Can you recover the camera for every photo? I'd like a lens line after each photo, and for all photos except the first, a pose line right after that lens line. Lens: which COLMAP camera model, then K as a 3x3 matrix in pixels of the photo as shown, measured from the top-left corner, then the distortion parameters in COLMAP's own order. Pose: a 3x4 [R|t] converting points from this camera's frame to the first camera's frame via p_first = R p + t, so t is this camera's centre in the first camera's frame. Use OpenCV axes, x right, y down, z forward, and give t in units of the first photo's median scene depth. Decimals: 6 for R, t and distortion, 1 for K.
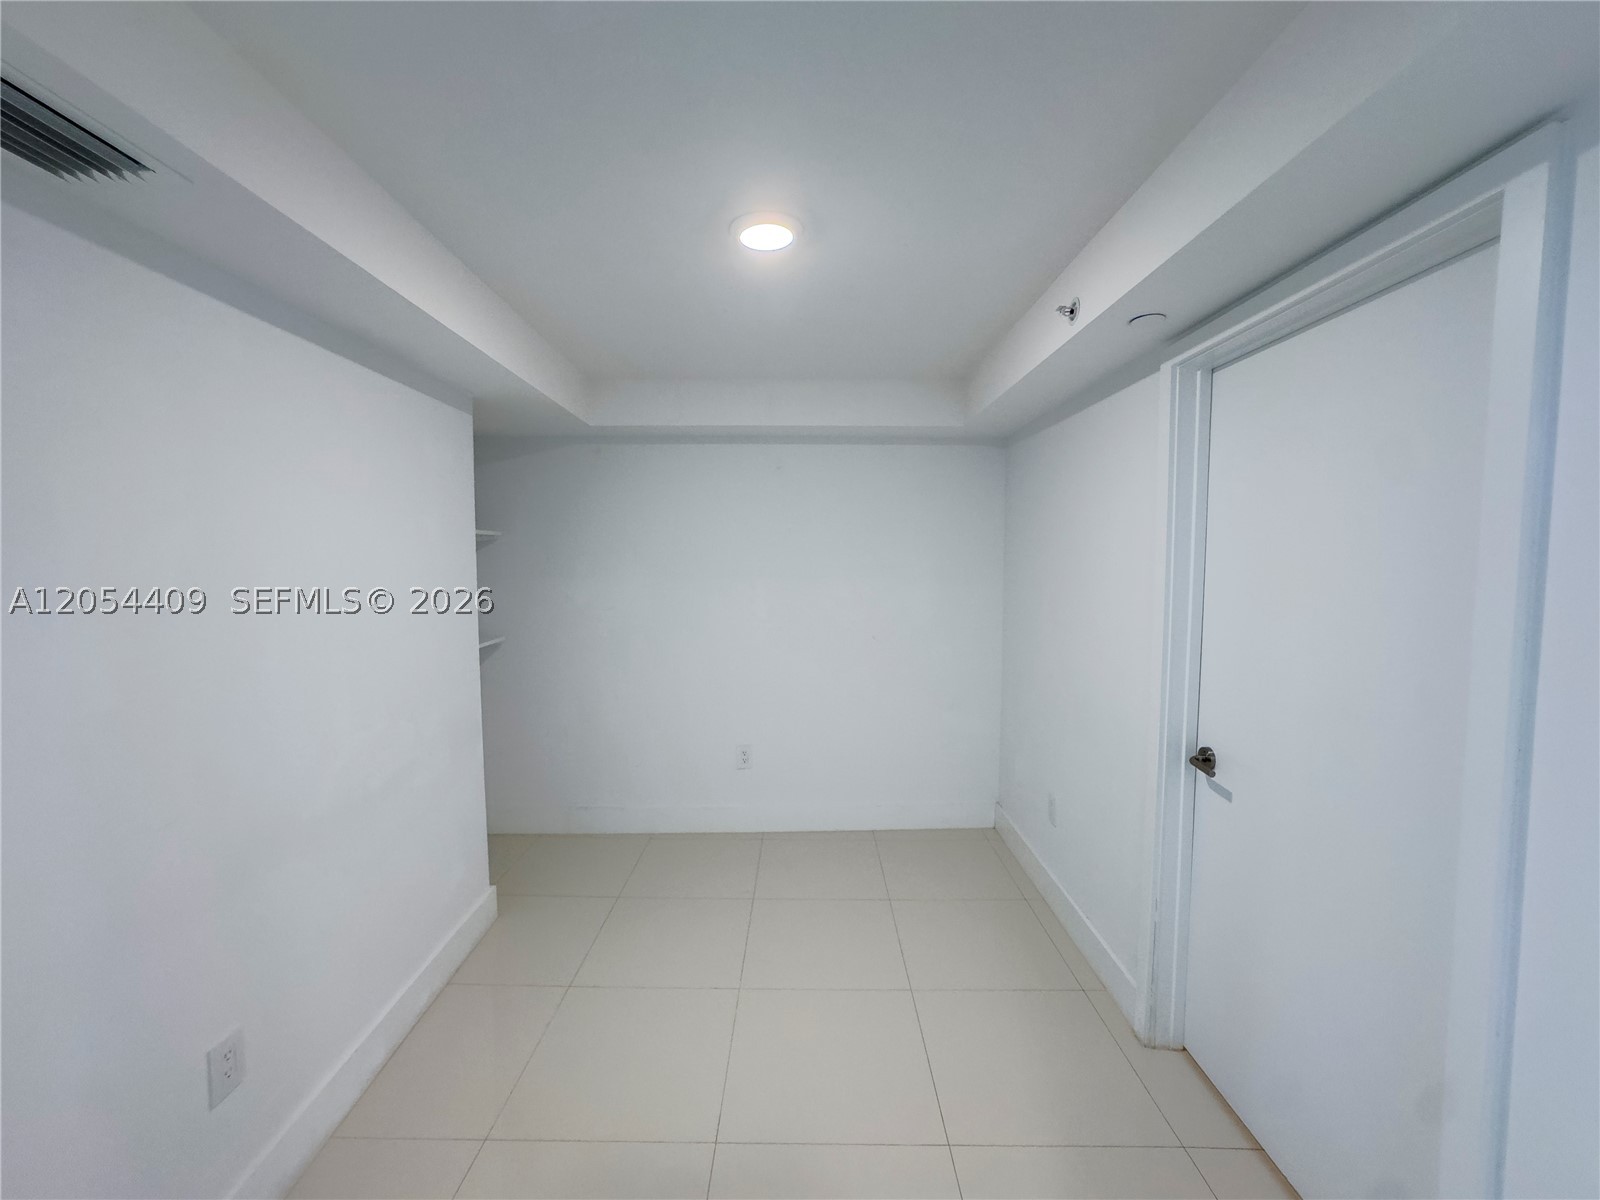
lens RADIAL K [[658.3, 0, 801.4], [0, 658.3, 598.6], [0, 0, 1]] dist [-0.032017, 0.014391]
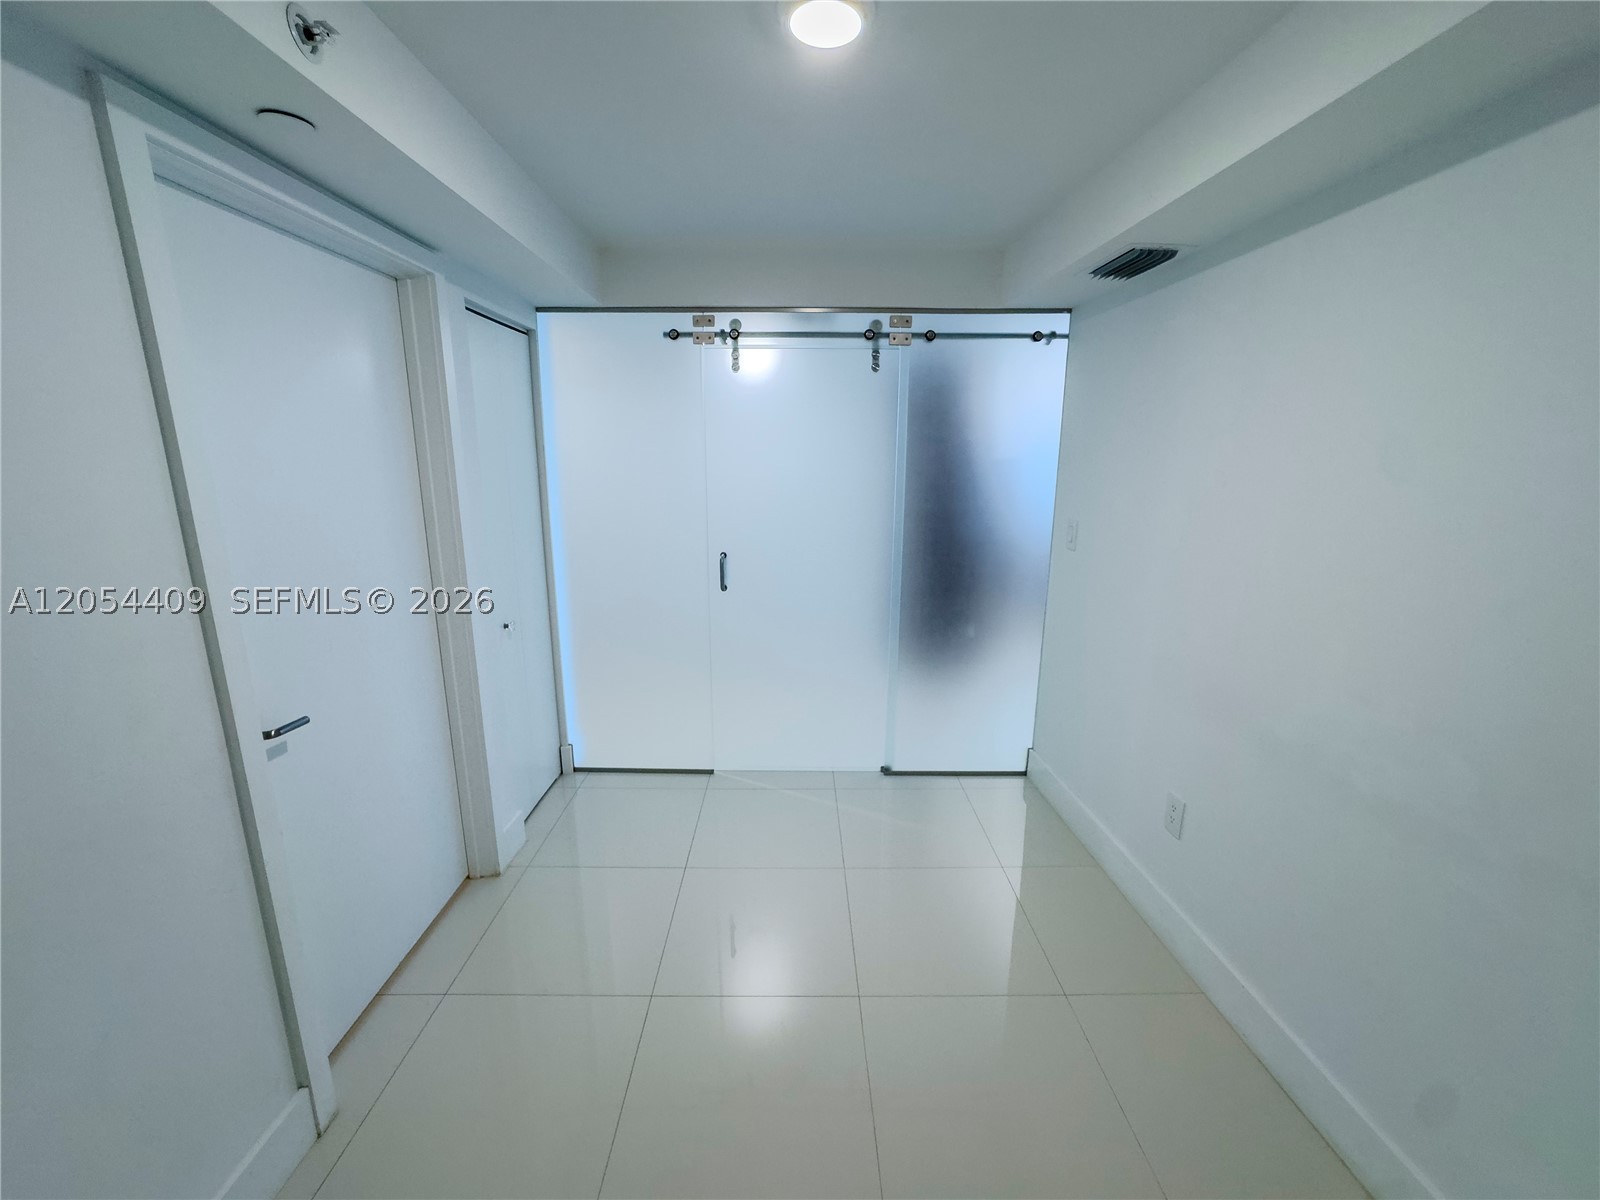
lens RADIAL K [[658.3, 0, 801.4], [0, 658.3, 598.6], [0, 0, 1]] dist [-0.032017, 0.014391]
pose [[-0.999839, 0.002938, -0.017716, -0.014922], [-0.002286, 0.957684, 0.287812, -0.161350], [0.017812, 0.287806, -0.957523, 2.160289]]
